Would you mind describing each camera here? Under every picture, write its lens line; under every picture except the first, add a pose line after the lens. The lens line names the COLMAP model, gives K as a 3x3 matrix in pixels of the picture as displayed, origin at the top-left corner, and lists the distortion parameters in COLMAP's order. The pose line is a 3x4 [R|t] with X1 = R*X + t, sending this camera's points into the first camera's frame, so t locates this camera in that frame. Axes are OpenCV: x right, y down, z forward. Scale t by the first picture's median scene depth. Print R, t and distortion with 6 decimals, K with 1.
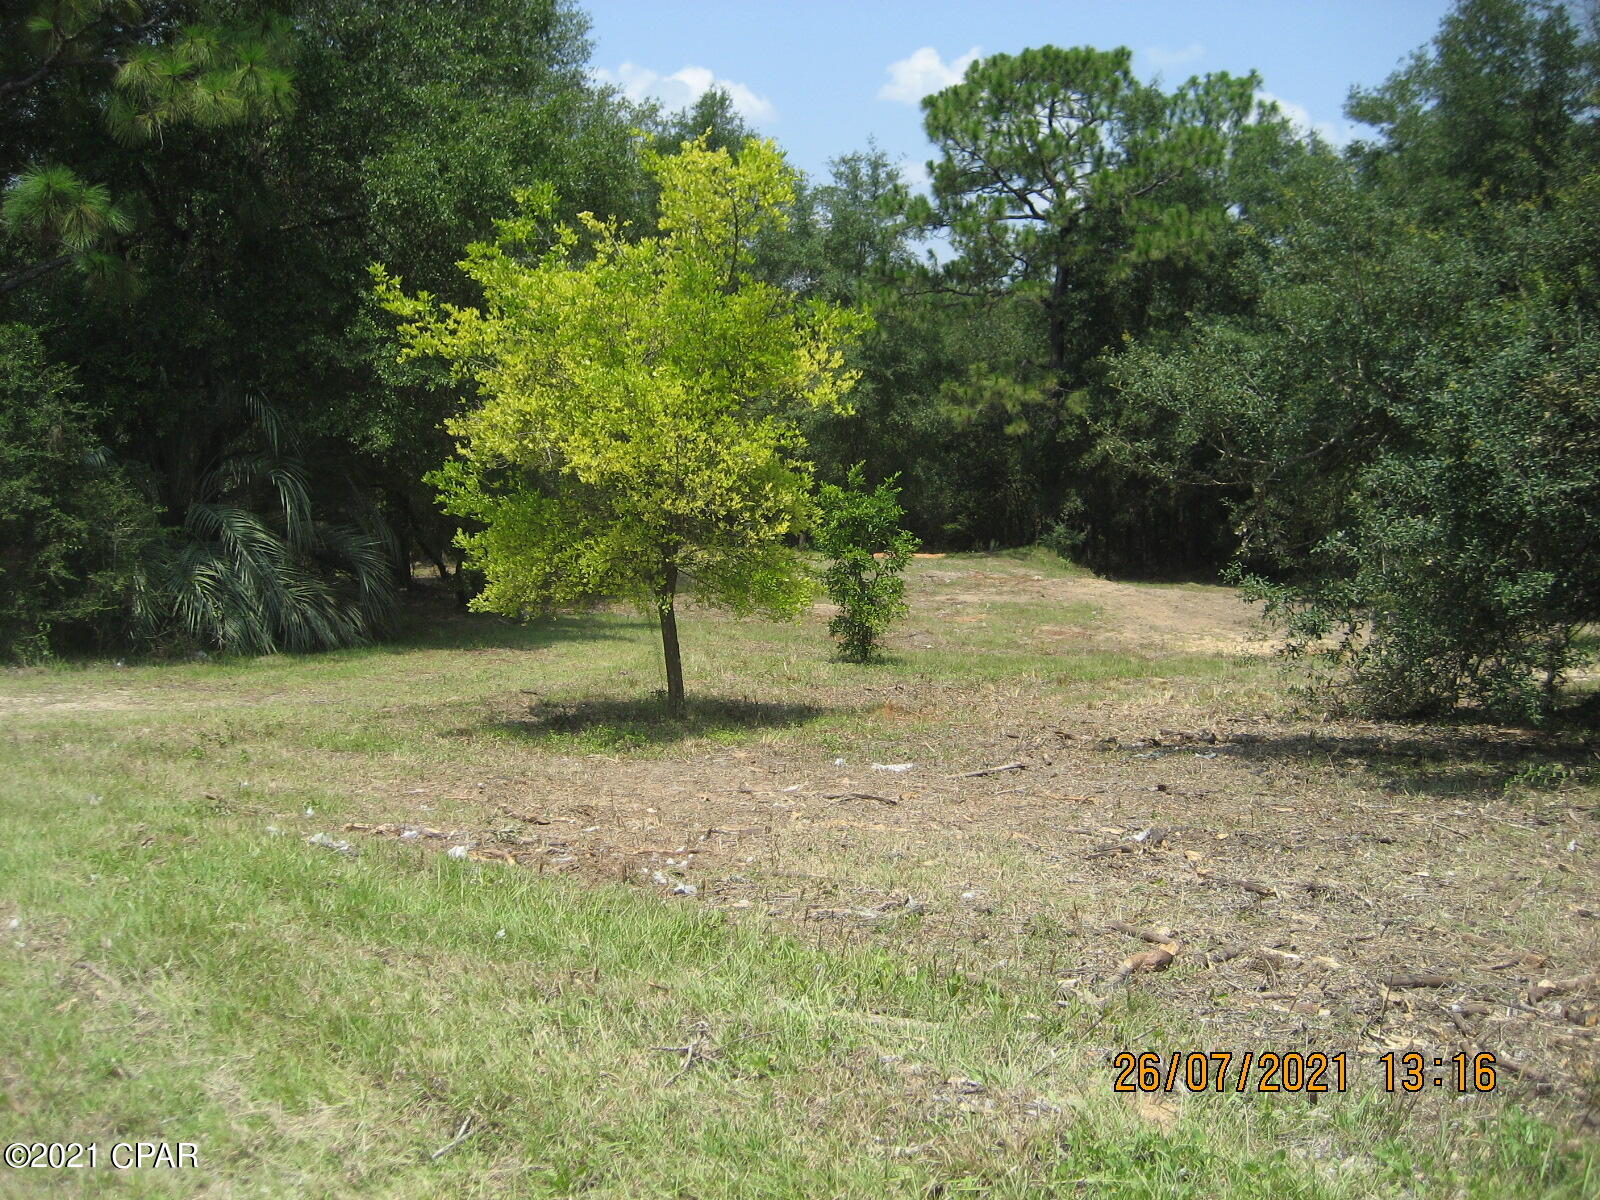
lens RADIAL K [[1678.3, 0, 788.0], [0, 1678.3, 609.1], [0, 0, 1]] dist [-0.155599, 0.230060]
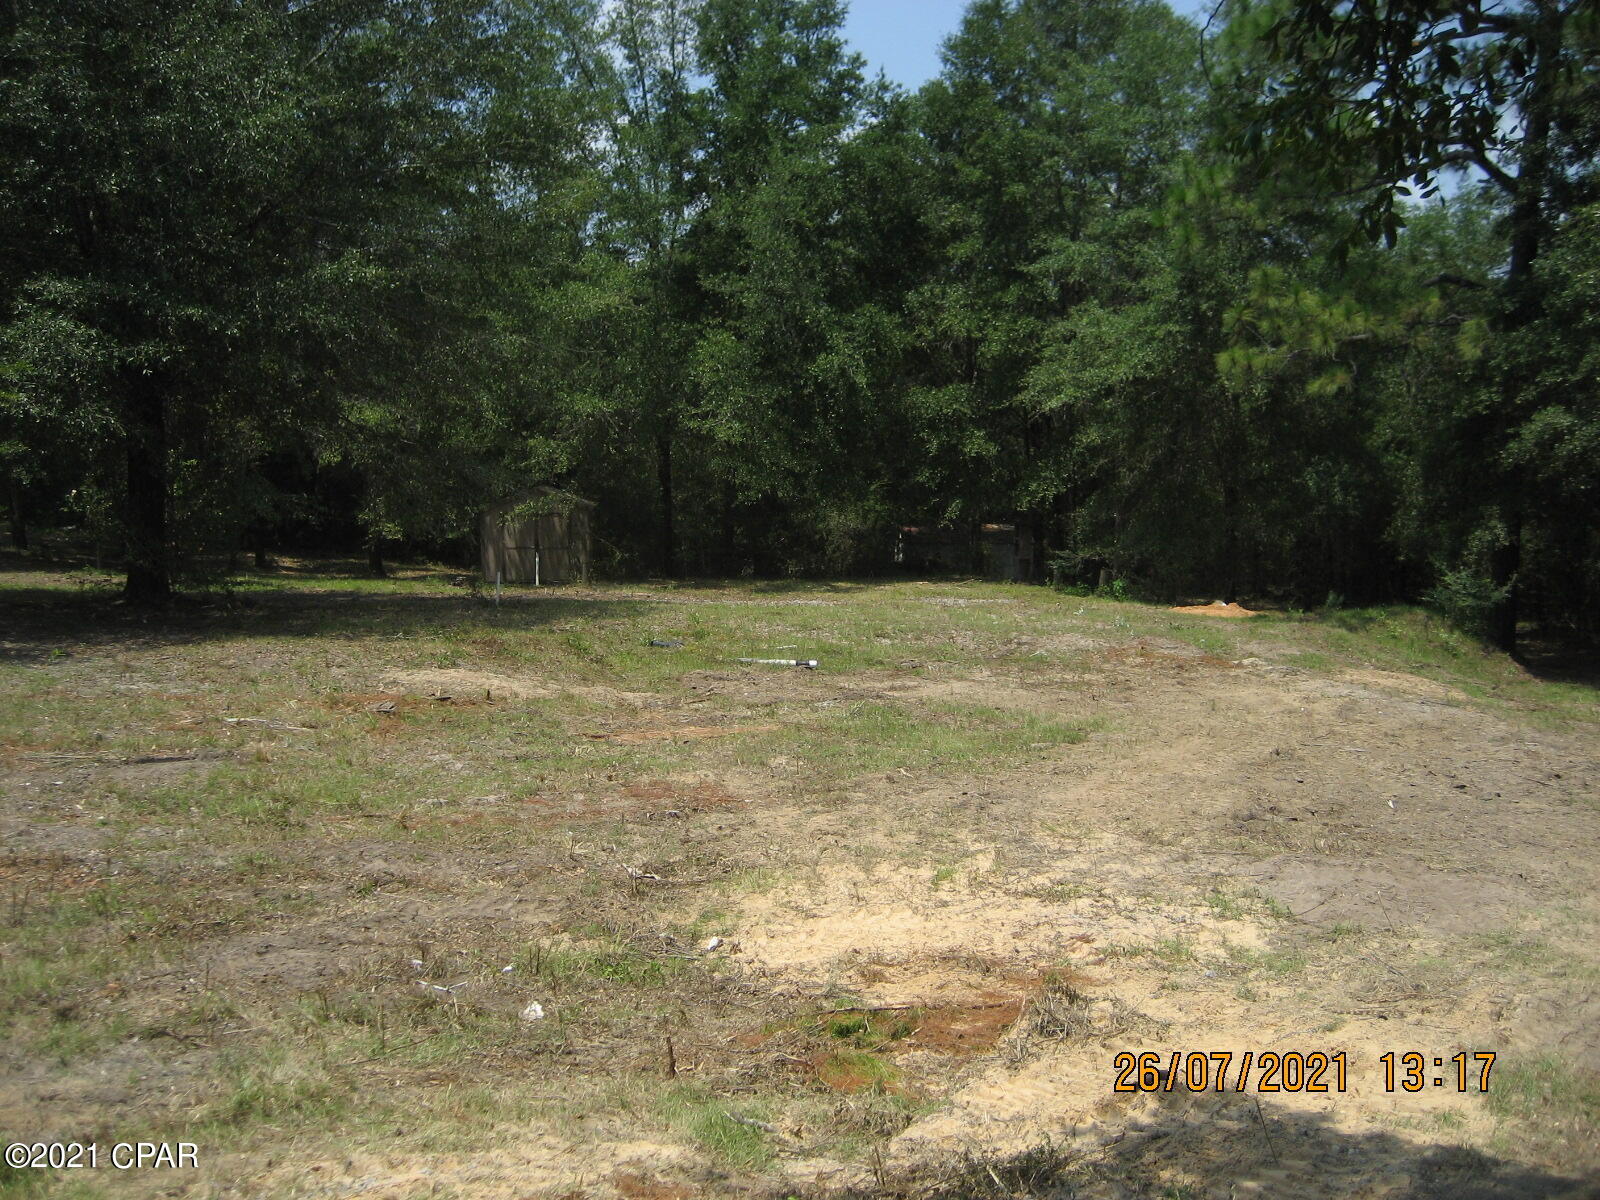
lens RADIAL K [[1678.3, 0, 788.0], [0, 1678.3, 609.1], [0, 0, 1]] dist [-0.155599, 0.230060]
pose [[0.865363, 0.059257, -0.497629, 0.243310], [-0.073655, 0.997240, -0.009333, -0.017070], [0.495703, 0.044729, 0.867340, 0.433076]]
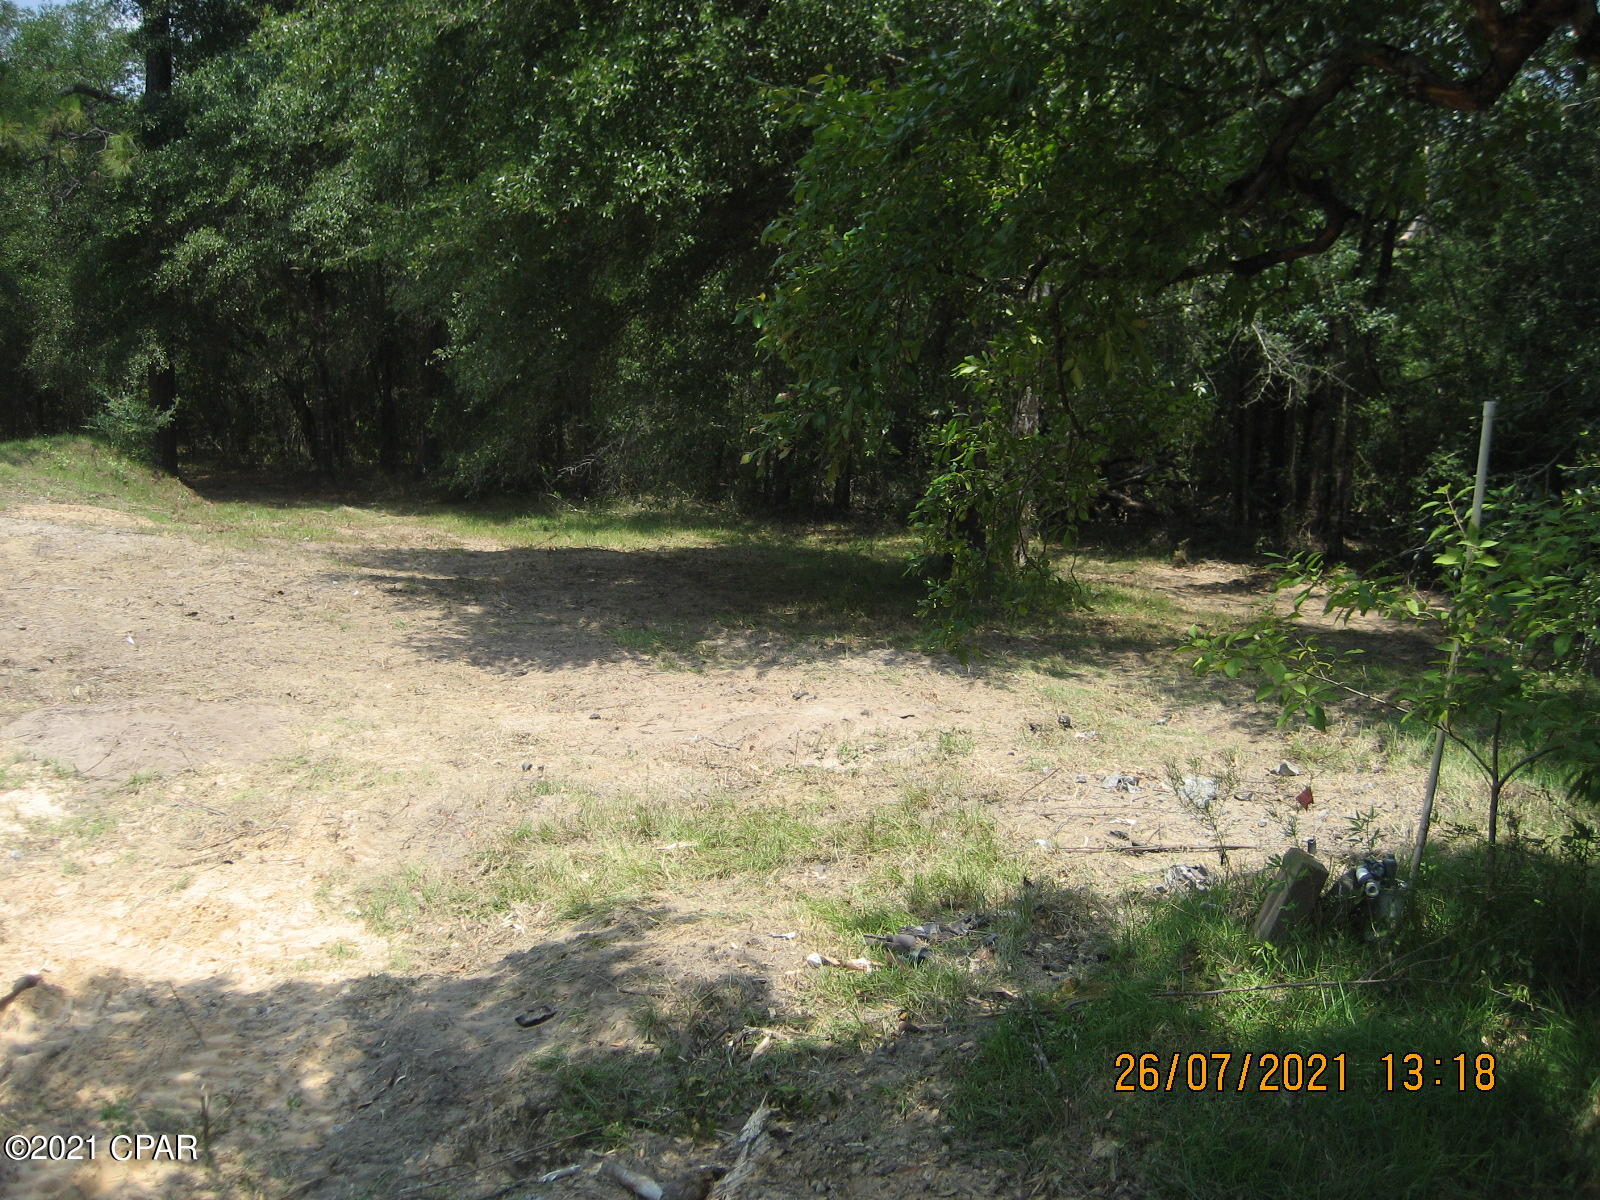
lens RADIAL K [[1678.3, 0, 788.0], [0, 1678.3, 609.1], [0, 0, 1]] dist [-0.155599, 0.230060]
pose [[0.963041, -0.016159, 0.268868, 0.227521], [-0.000879, 0.998005, 0.063126, -0.016299], [-0.269352, -0.061030, 0.961106, 0.442088]]
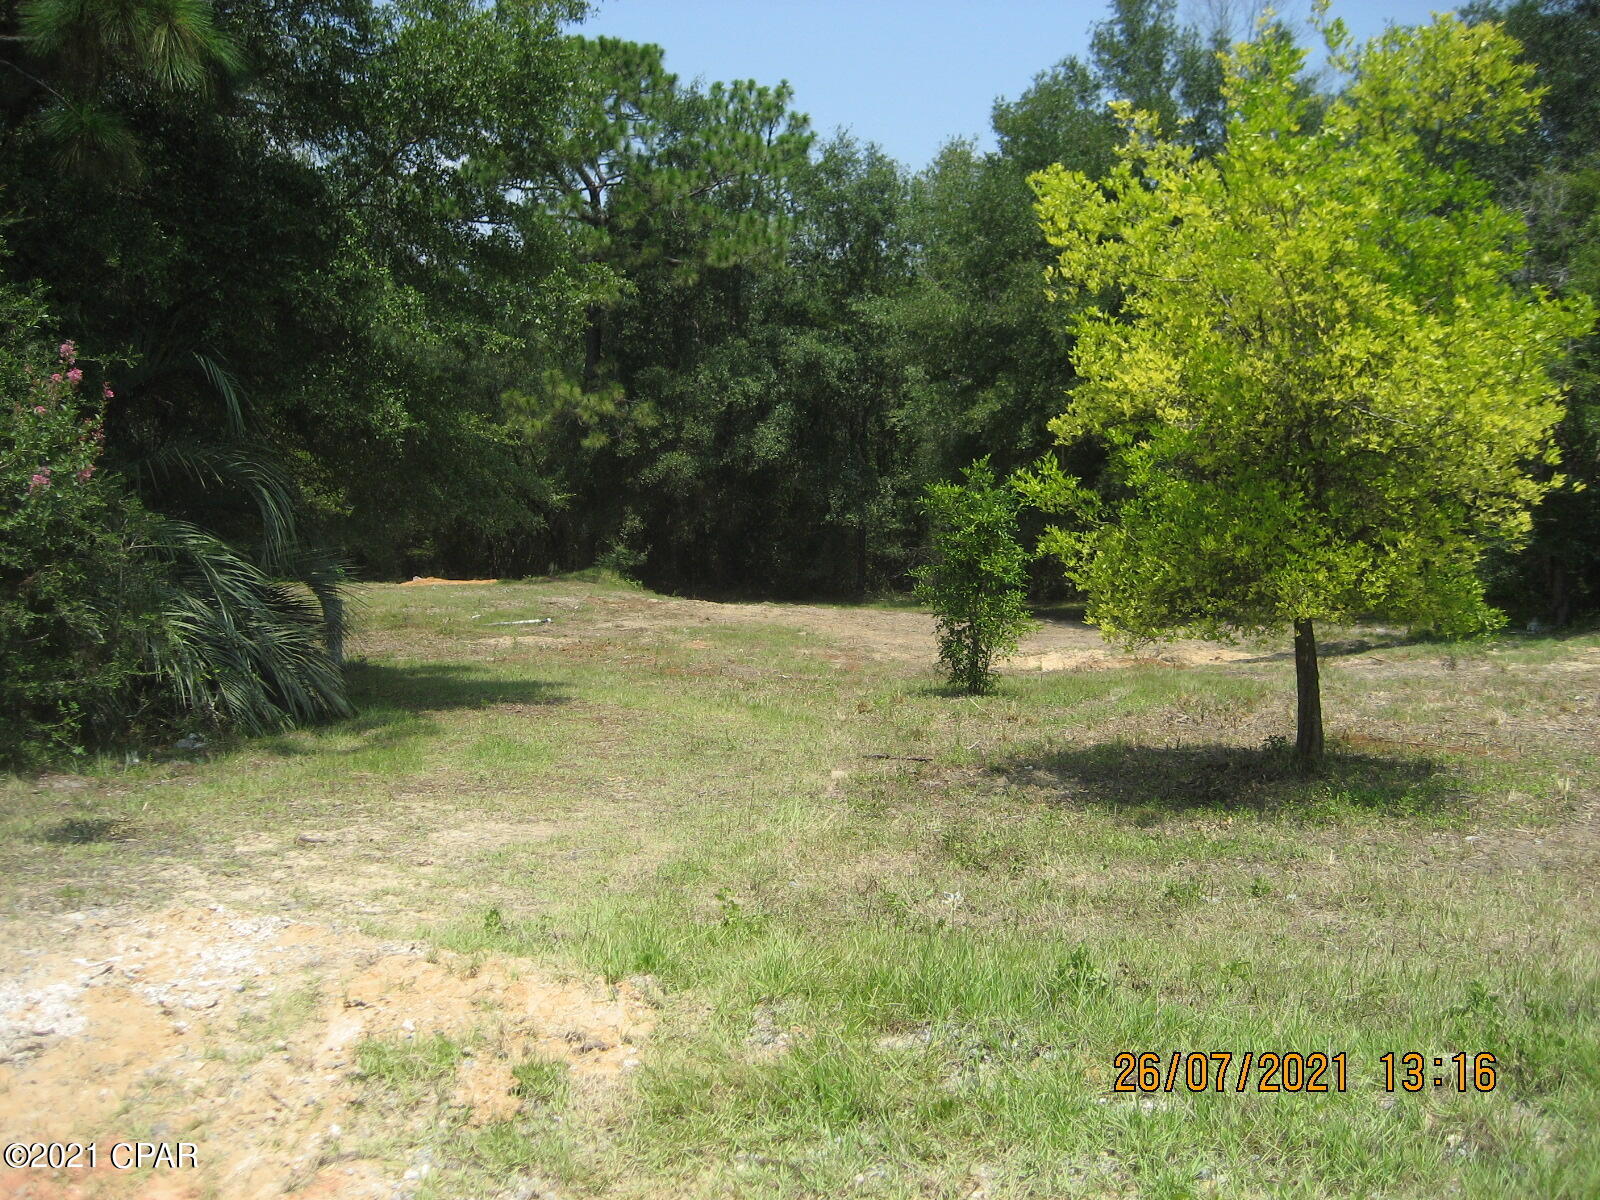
lens RADIAL K [[1678.3, 0, 788.0], [0, 1678.3, 609.1], [0, 0, 1]] dist [-0.155599, 0.230060]
pose [[0.896008, -0.031968, 0.442886, -0.170491], [0.039686, 0.999179, -0.008169, -0.003544], [-0.442262, 0.024896, 0.896541, 0.121237]]
